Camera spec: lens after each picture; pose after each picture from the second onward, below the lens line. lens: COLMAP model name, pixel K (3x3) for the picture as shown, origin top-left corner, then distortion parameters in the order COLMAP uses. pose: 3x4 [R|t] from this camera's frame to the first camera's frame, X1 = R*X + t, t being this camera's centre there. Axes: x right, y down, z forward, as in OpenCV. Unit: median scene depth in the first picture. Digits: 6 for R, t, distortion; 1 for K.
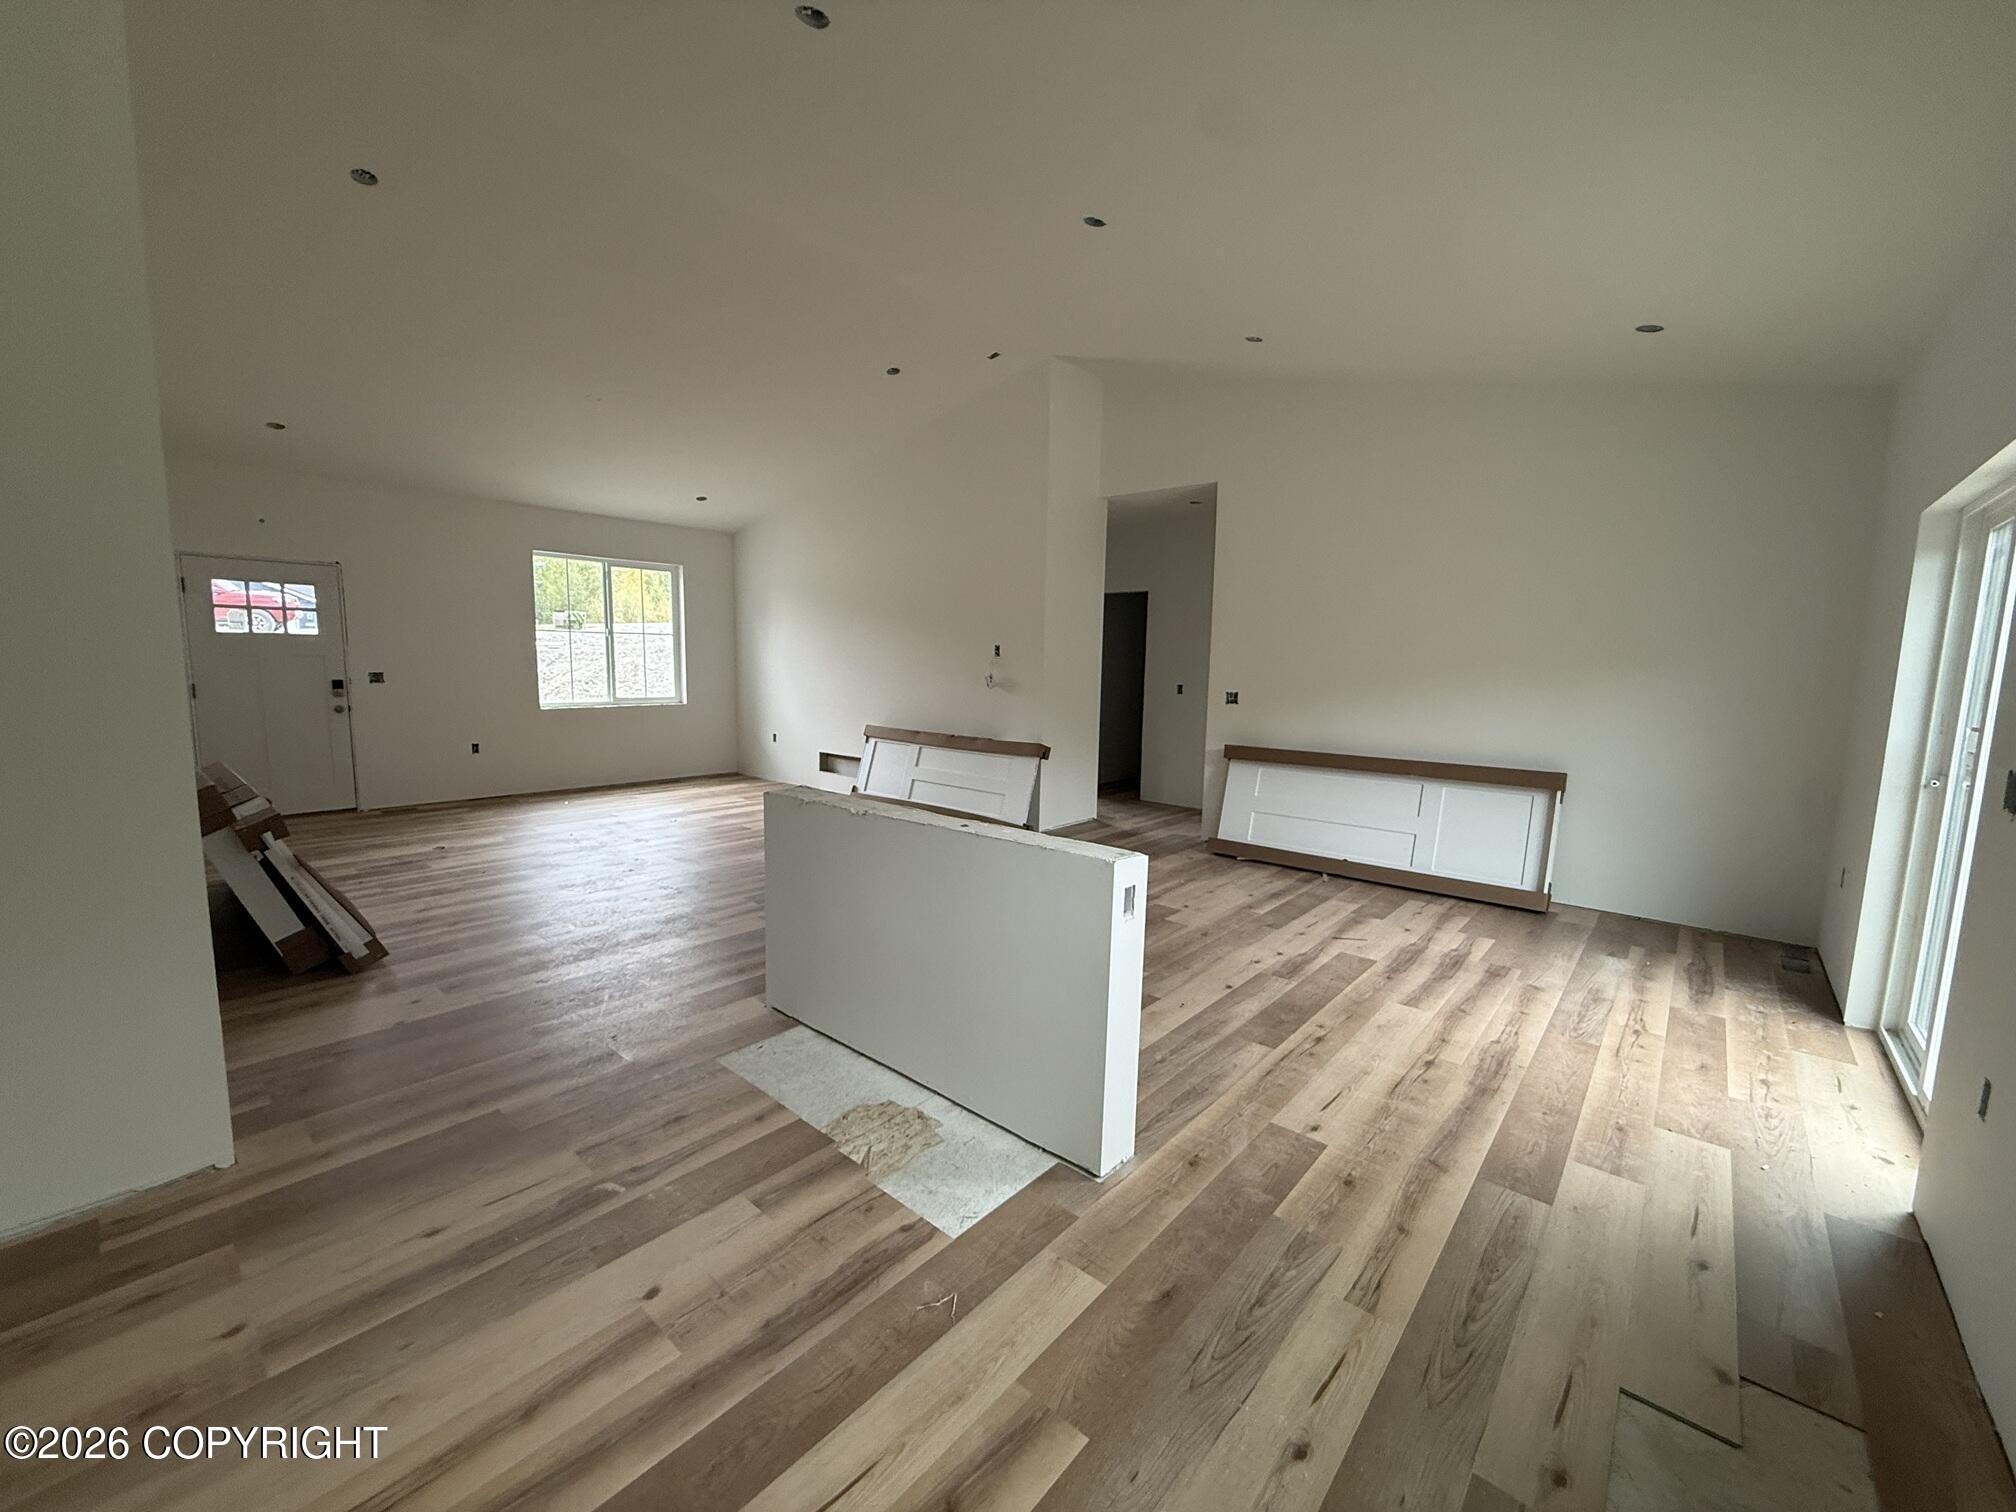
lens RADIAL K [[804.6, 0, 1003.7], [0, 804.6, 759.5], [0, 0, 1]] dist [0.000776, -0.000603]
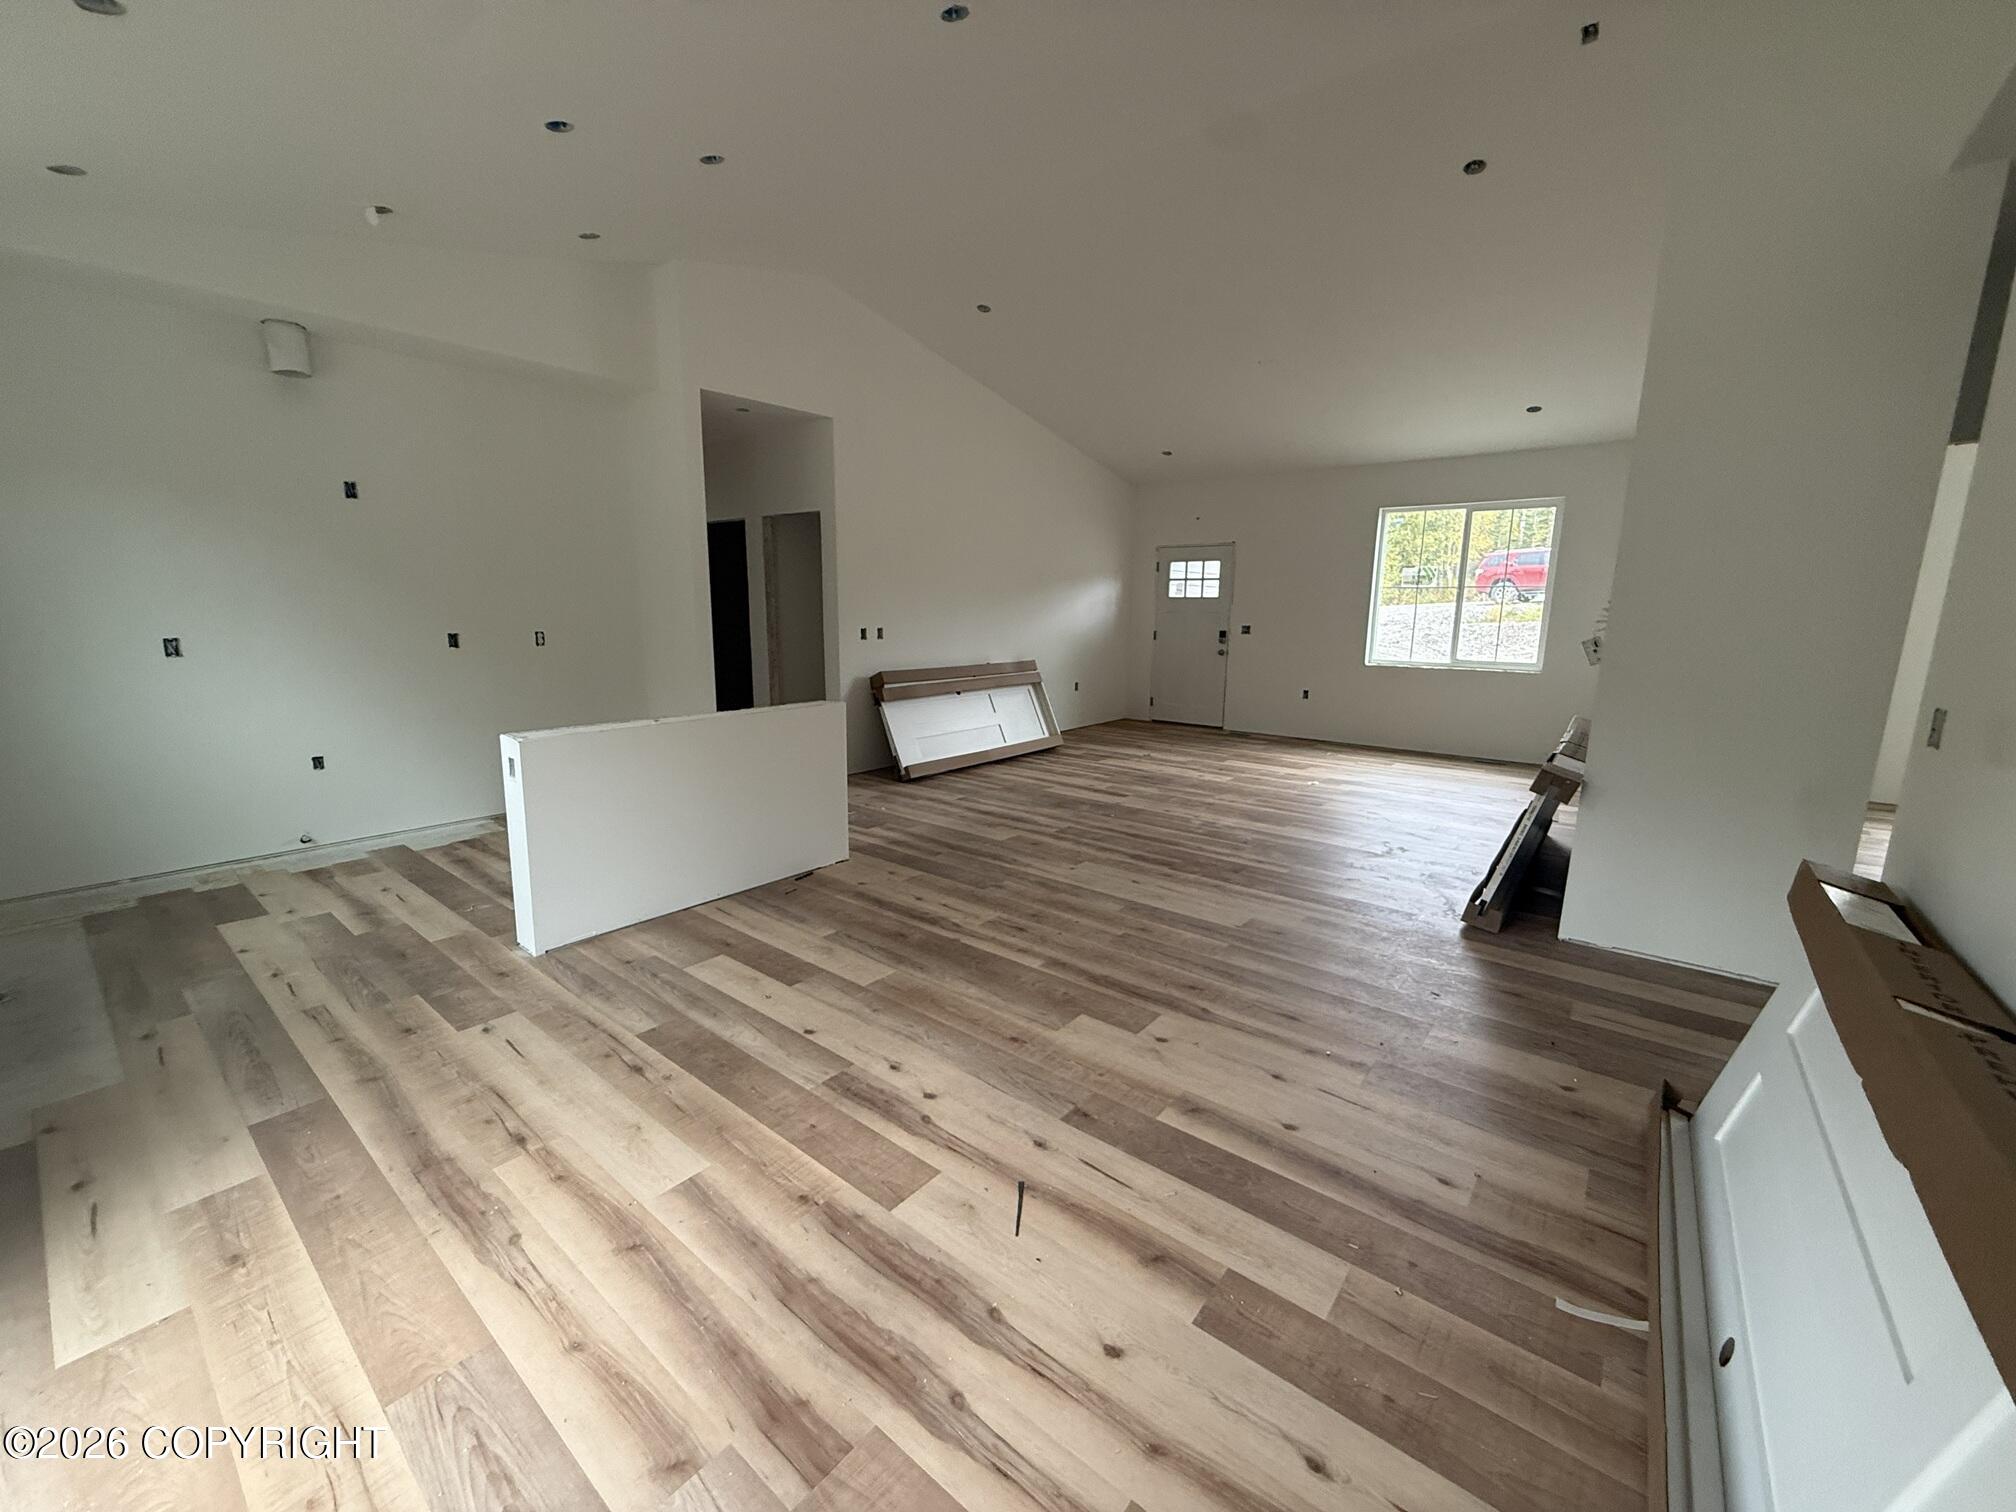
lens RADIAL K [[804.6, 0, 1003.7], [0, 804.6, 759.5], [0, 0, 1]] dist [0.000776, -0.000603]
pose [[0.038463, 0.171971, -0.984351, 1.049051], [-0.132771, 0.977225, 0.165538, -0.125365], [0.990400, 0.124326, 0.060420, 1.168646]]
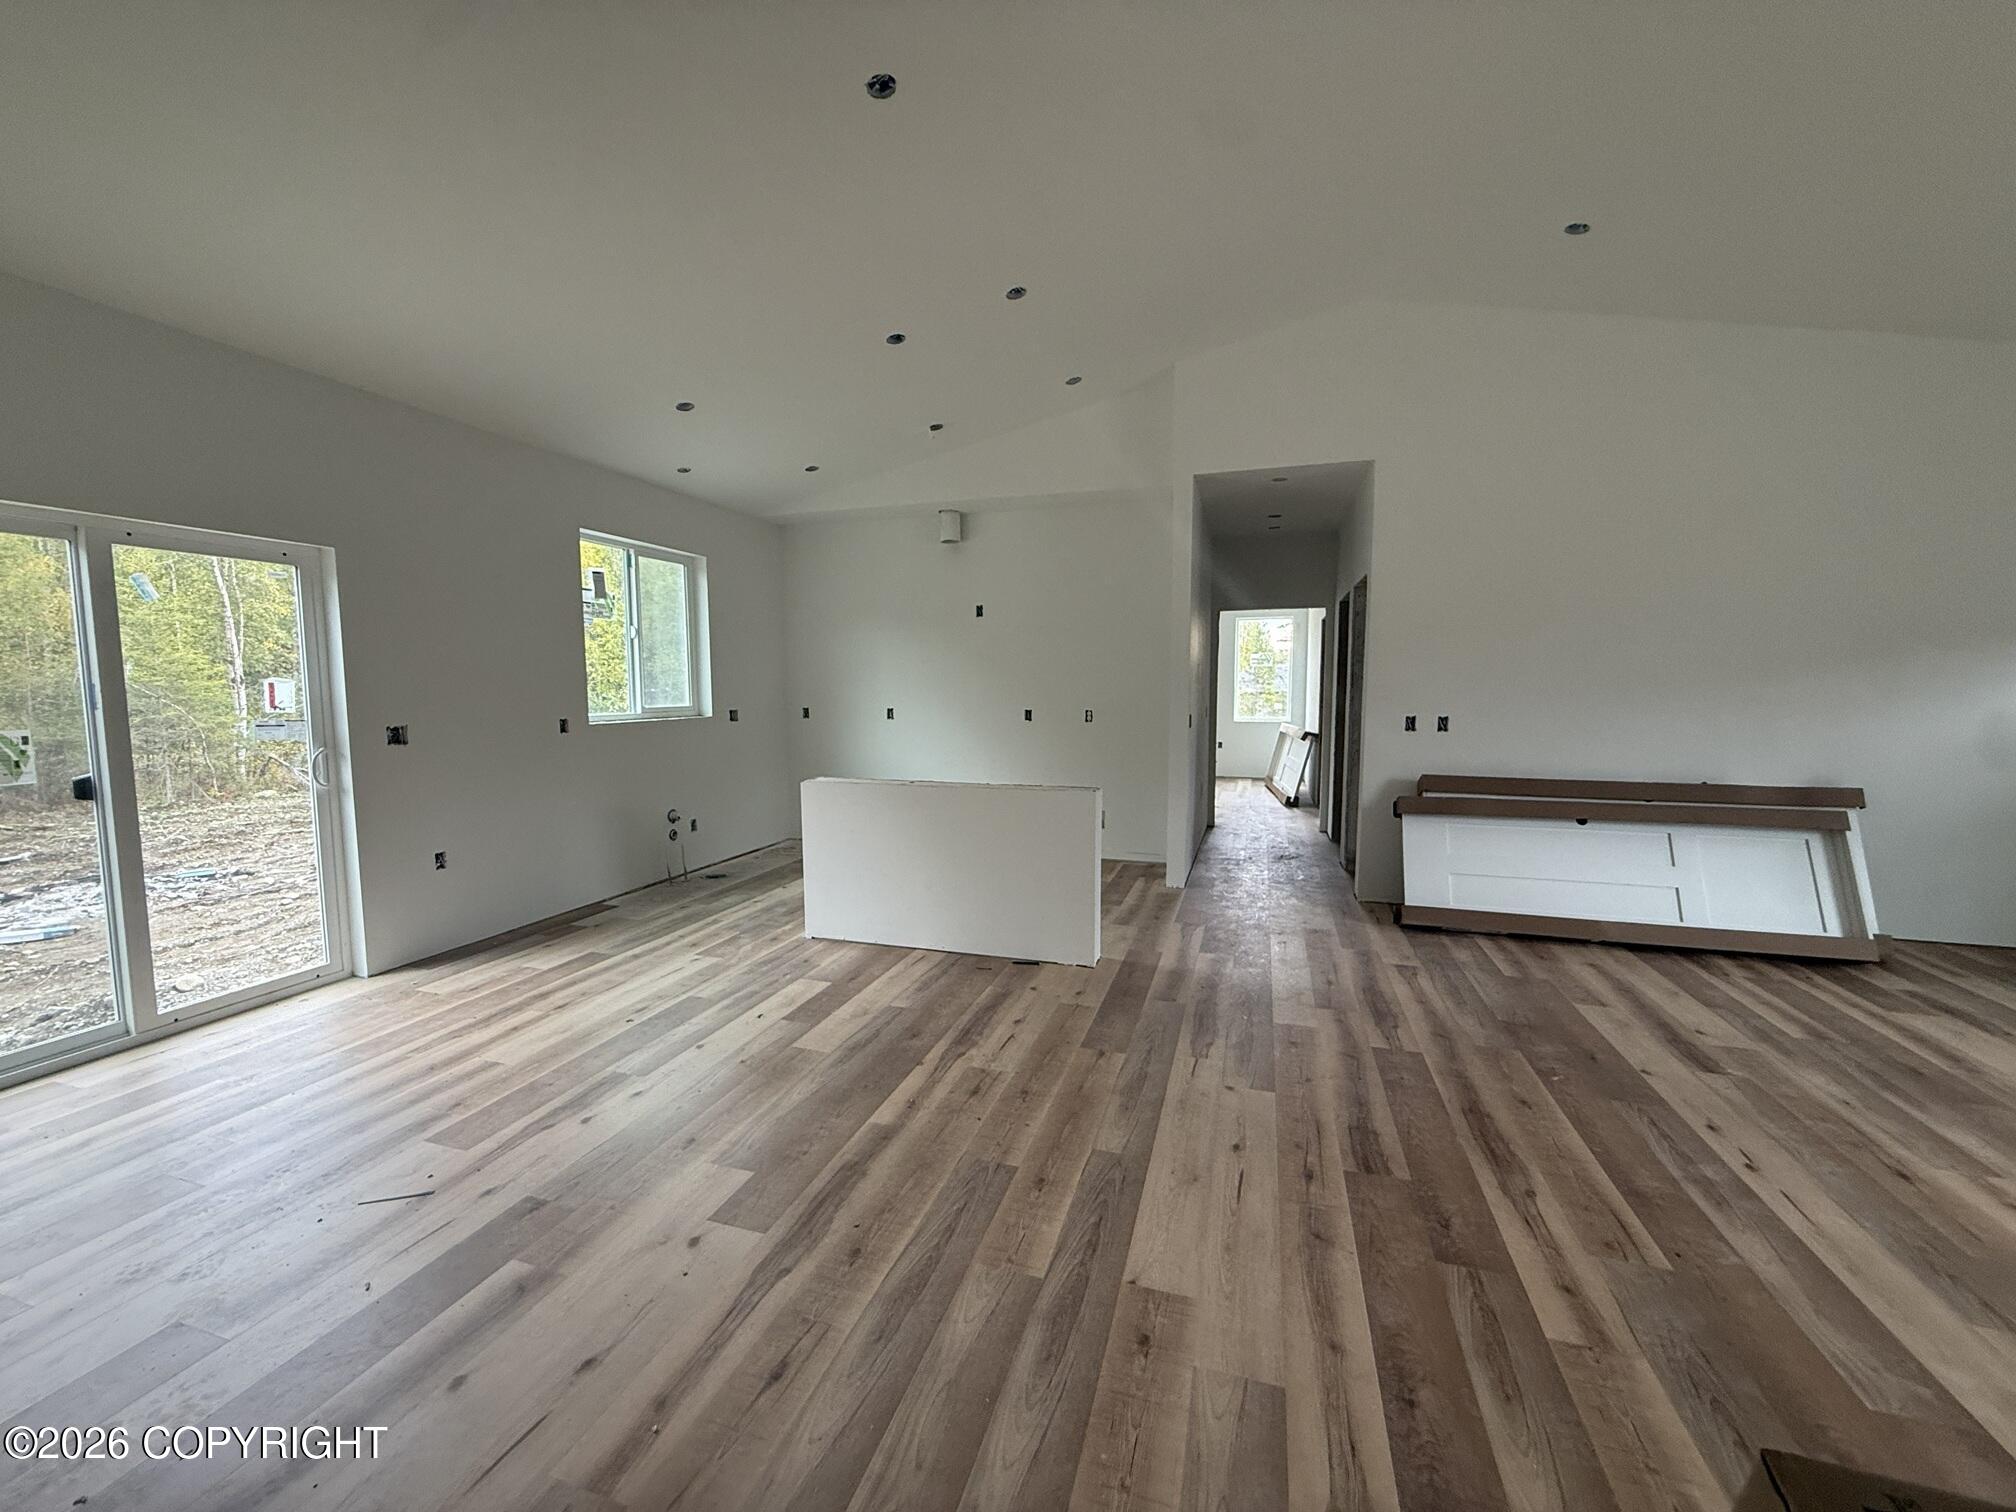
lens RADIAL K [[804.6, 0, 1003.7], [0, 804.6, 759.5], [0, 0, 1]] dist [0.000776, -0.000603]
pose [[-0.916116, 0.020028, -0.400412, 0.340990], [-0.065329, 0.977945, 0.198384, -0.236770], [0.395554, 0.207901, -0.894603, 1.967814]]
